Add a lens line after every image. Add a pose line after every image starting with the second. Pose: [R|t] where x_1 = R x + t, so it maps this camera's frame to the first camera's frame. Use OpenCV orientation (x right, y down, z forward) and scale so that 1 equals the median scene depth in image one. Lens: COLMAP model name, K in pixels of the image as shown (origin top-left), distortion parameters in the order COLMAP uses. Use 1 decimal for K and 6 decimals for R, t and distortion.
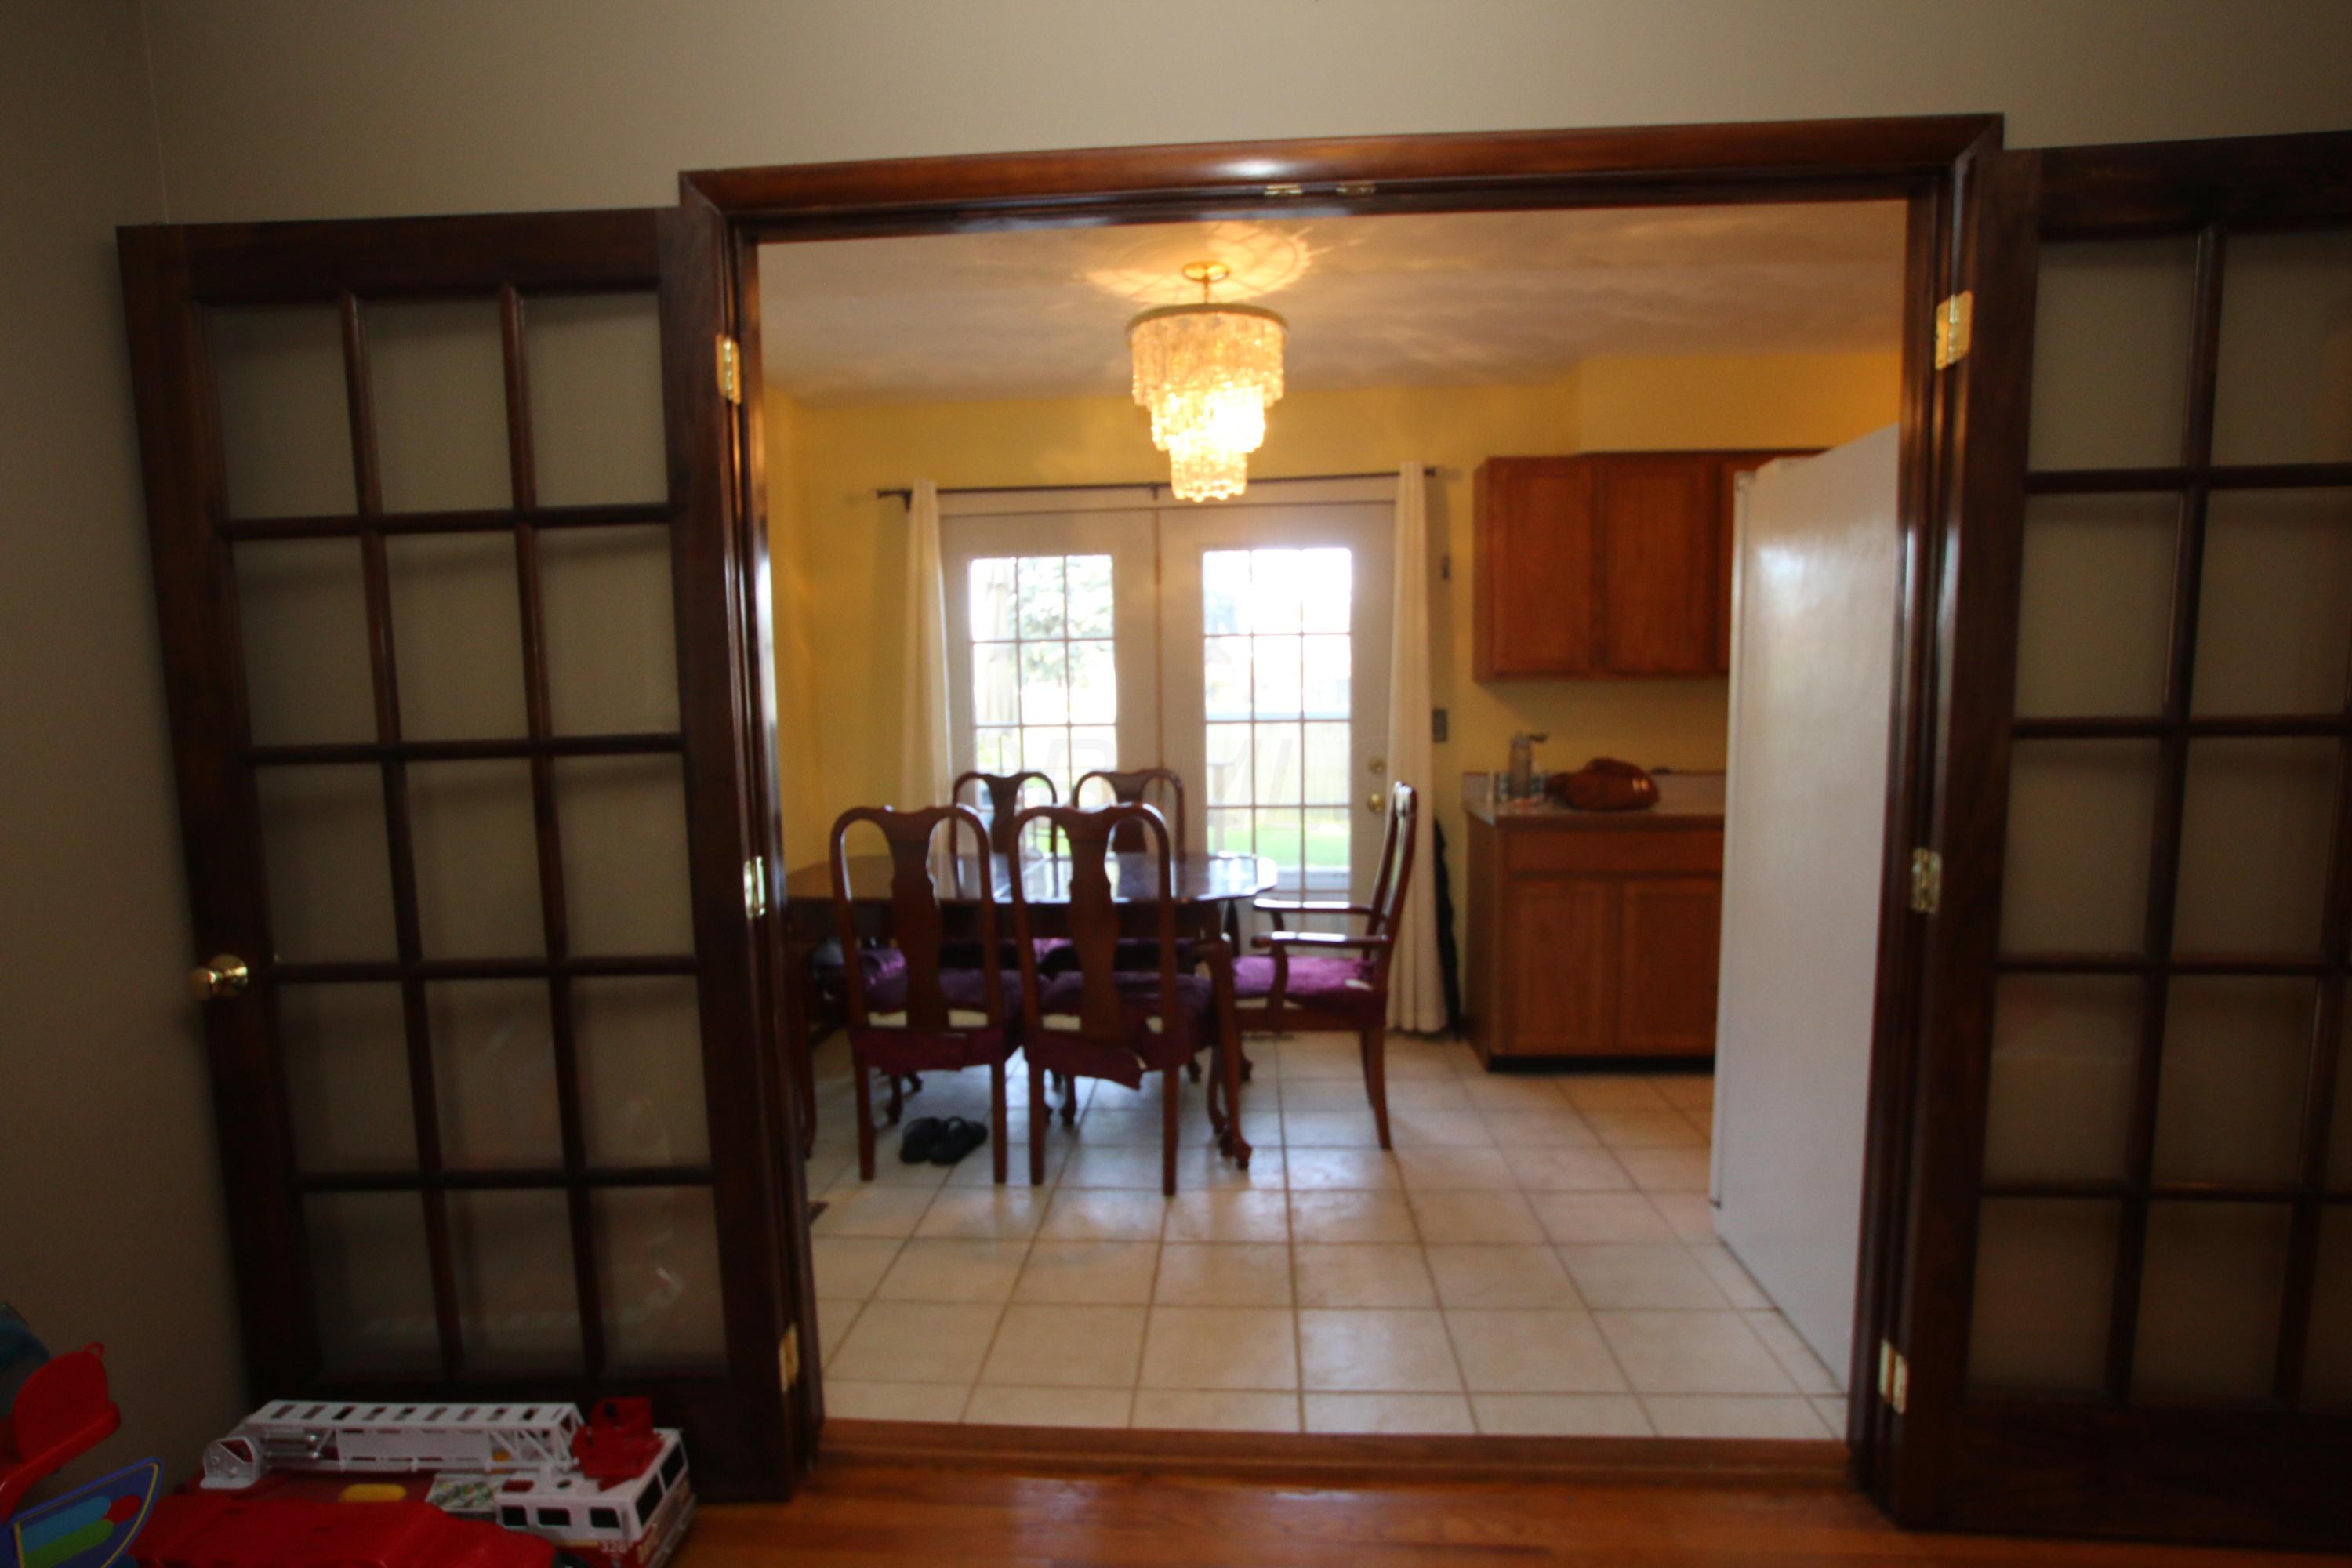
lens RADIAL K [[1181.8, 0, 1177.5], [0, 1181.8, 825.3], [0, 0, 1]] dist [-0.053163, -0.000069]
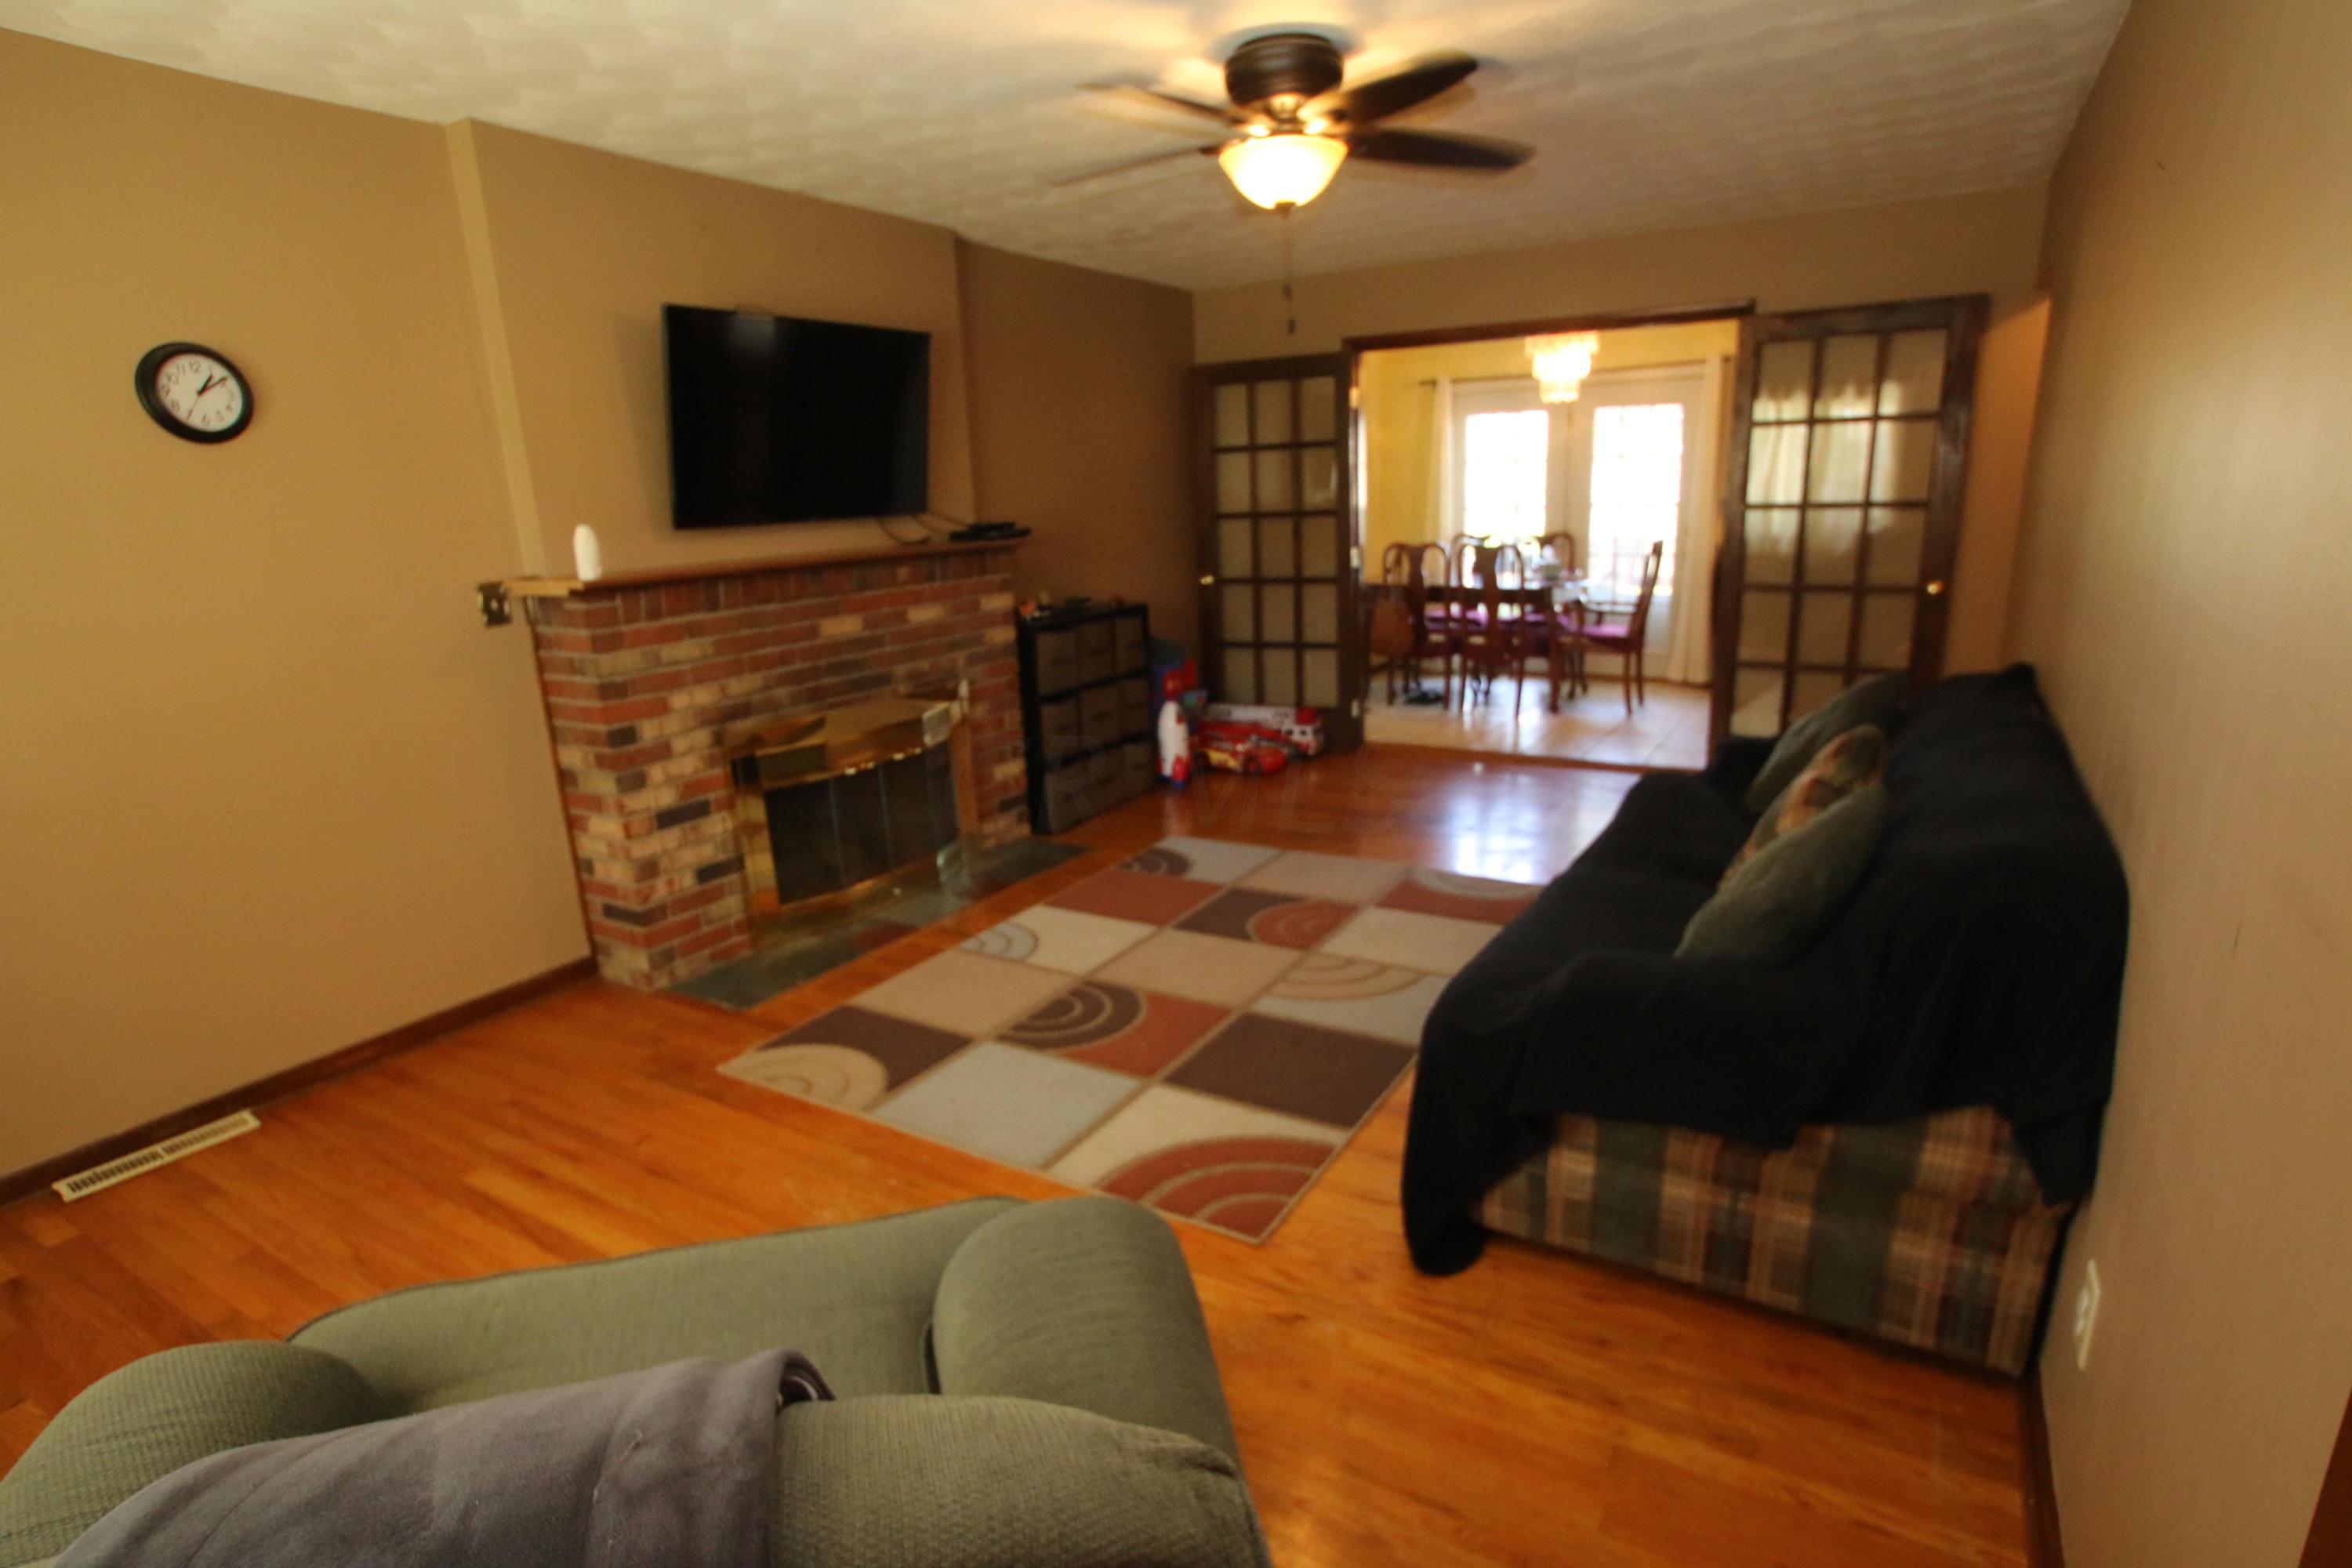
lens RADIAL K [[1181.8, 0, 1177.5], [0, 1181.8, 825.3], [0, 0, 1]] dist [-0.053163, -0.000069]
pose [[0.888208, 0.103634, -0.447601, 0.331031], [-0.023494, 0.983198, 0.181022, 0.090088], [0.458840, -0.150269, 0.875720, -0.975663]]
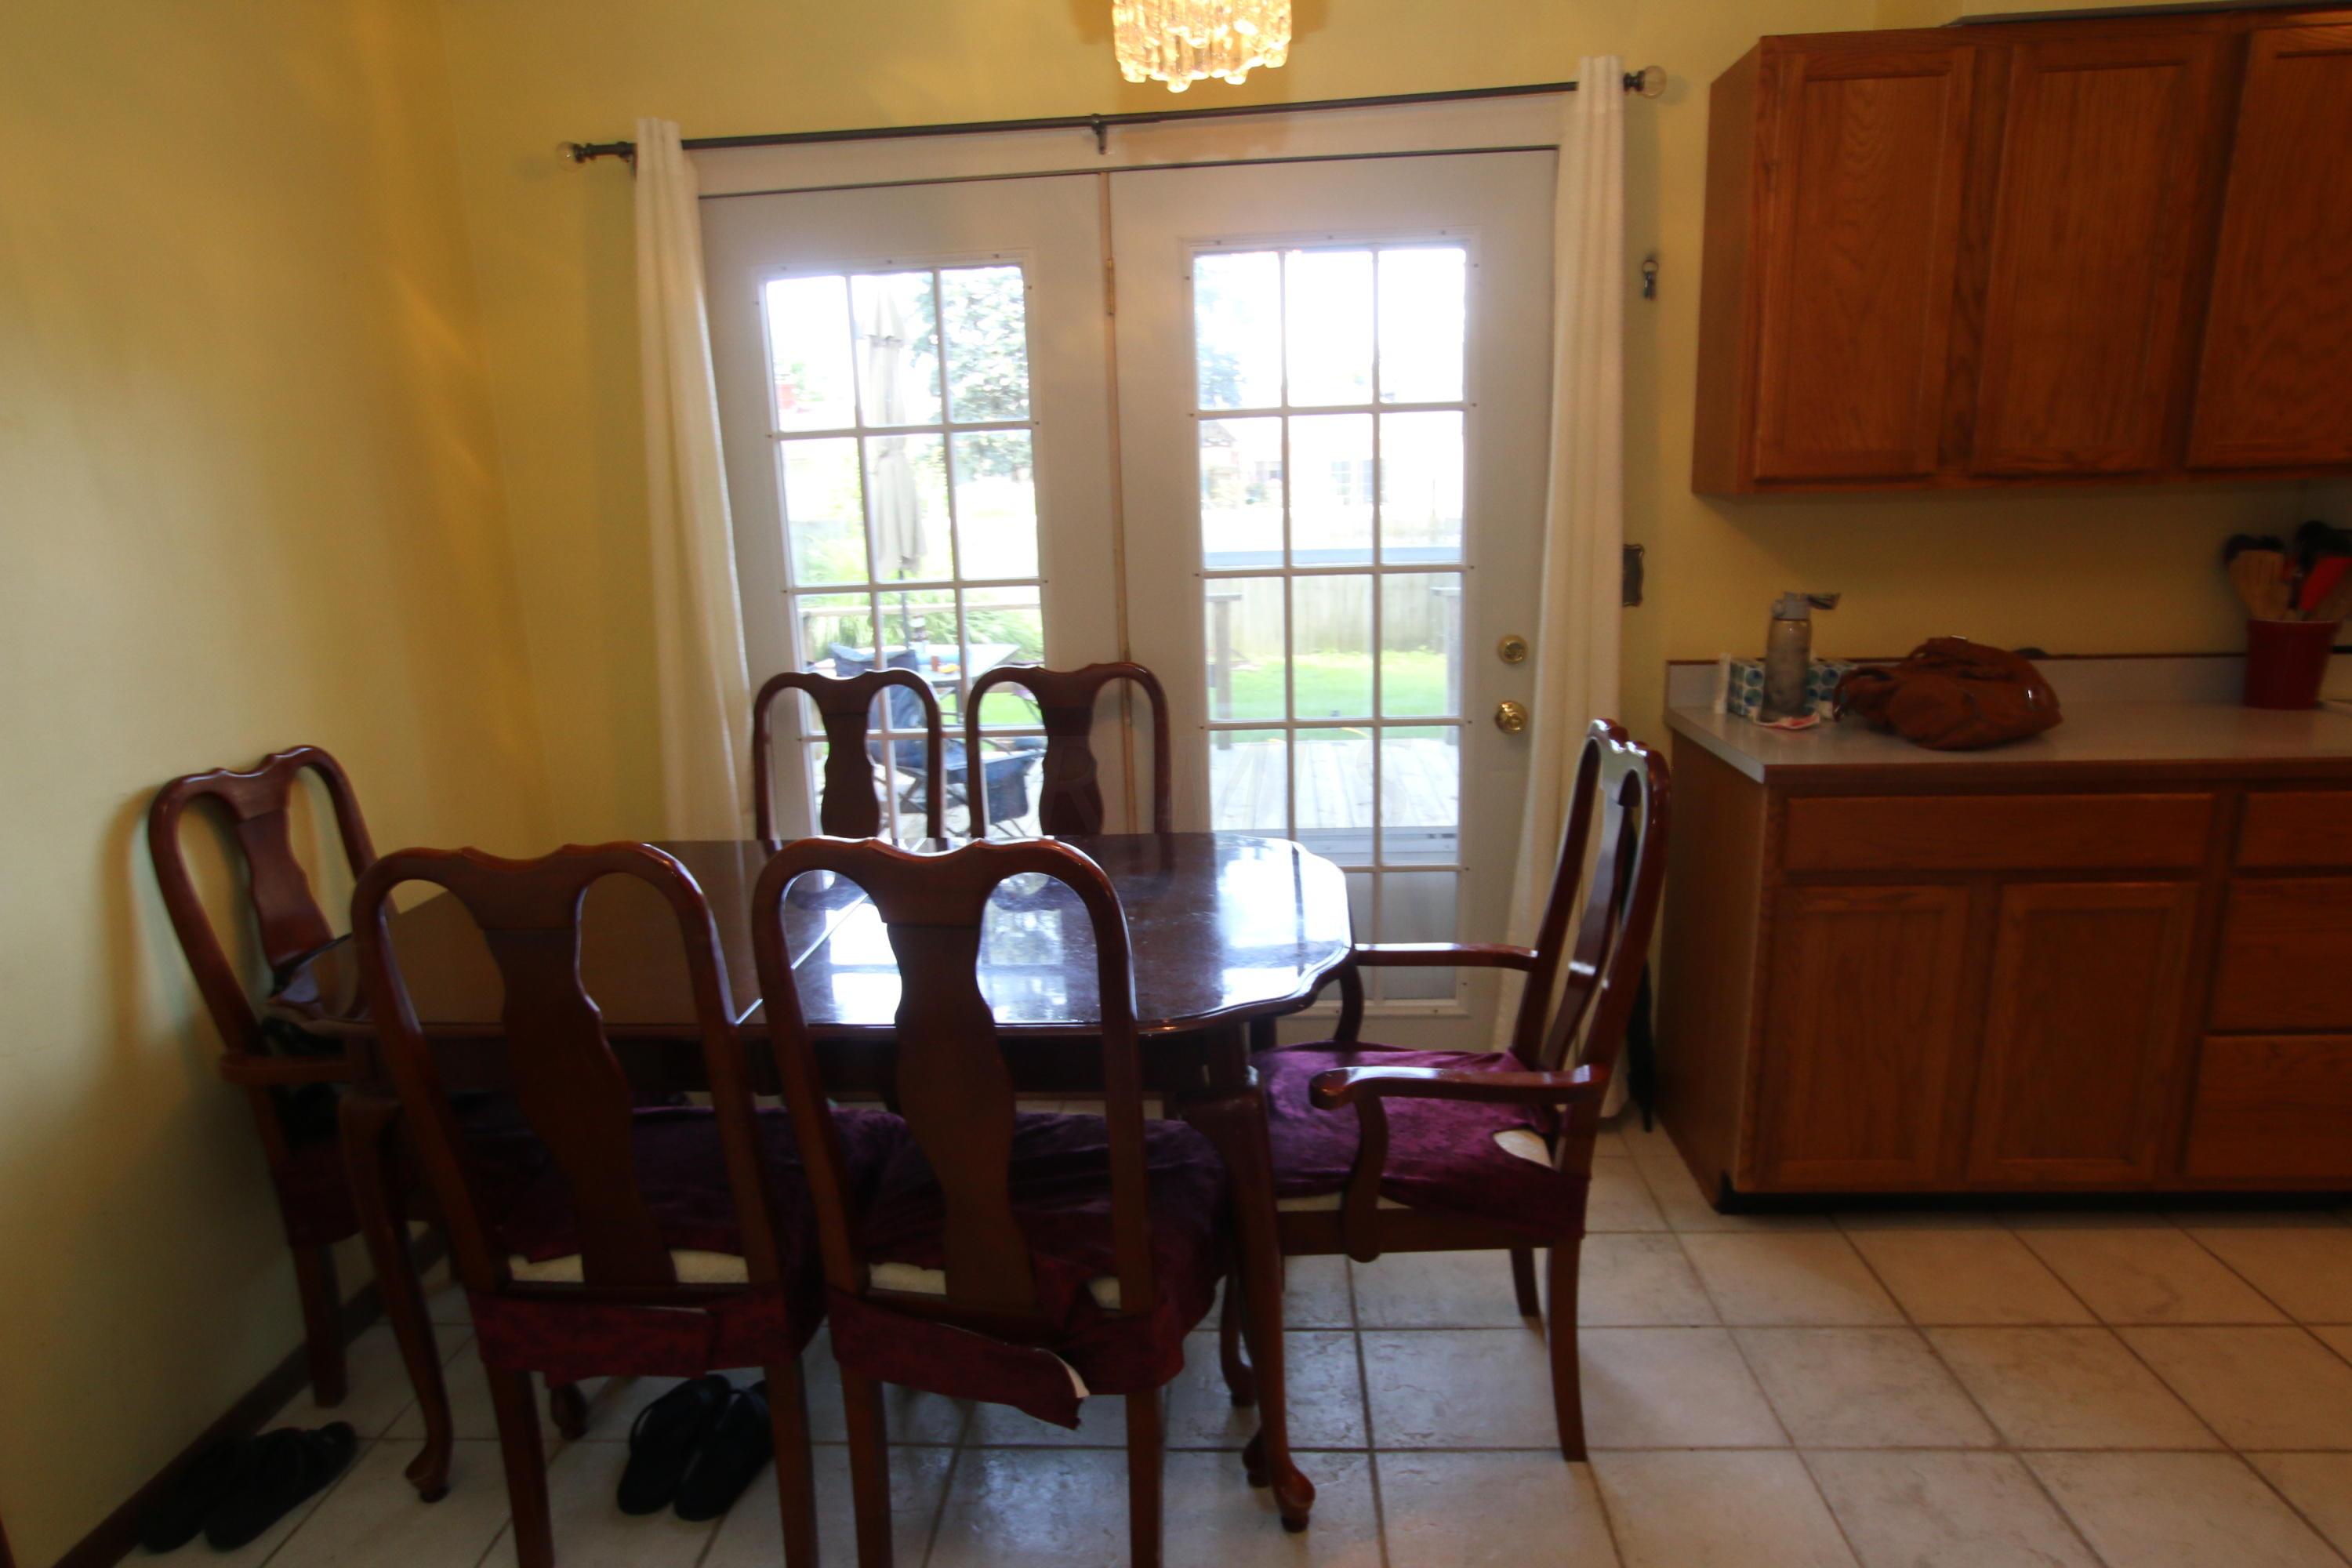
lens RADIAL K [[1438.8, 0, 1173.8], [0, 1438.8, 841.1], [0, 0, 1]] dist [-0.041951, 0.000704]
pose [[0.999810, -0.019511, 0.000238, 0.007921], [0.019303, 0.990750, 0.134322, -0.059679], [-0.002857, -0.134292, 0.990938, 0.345421]]
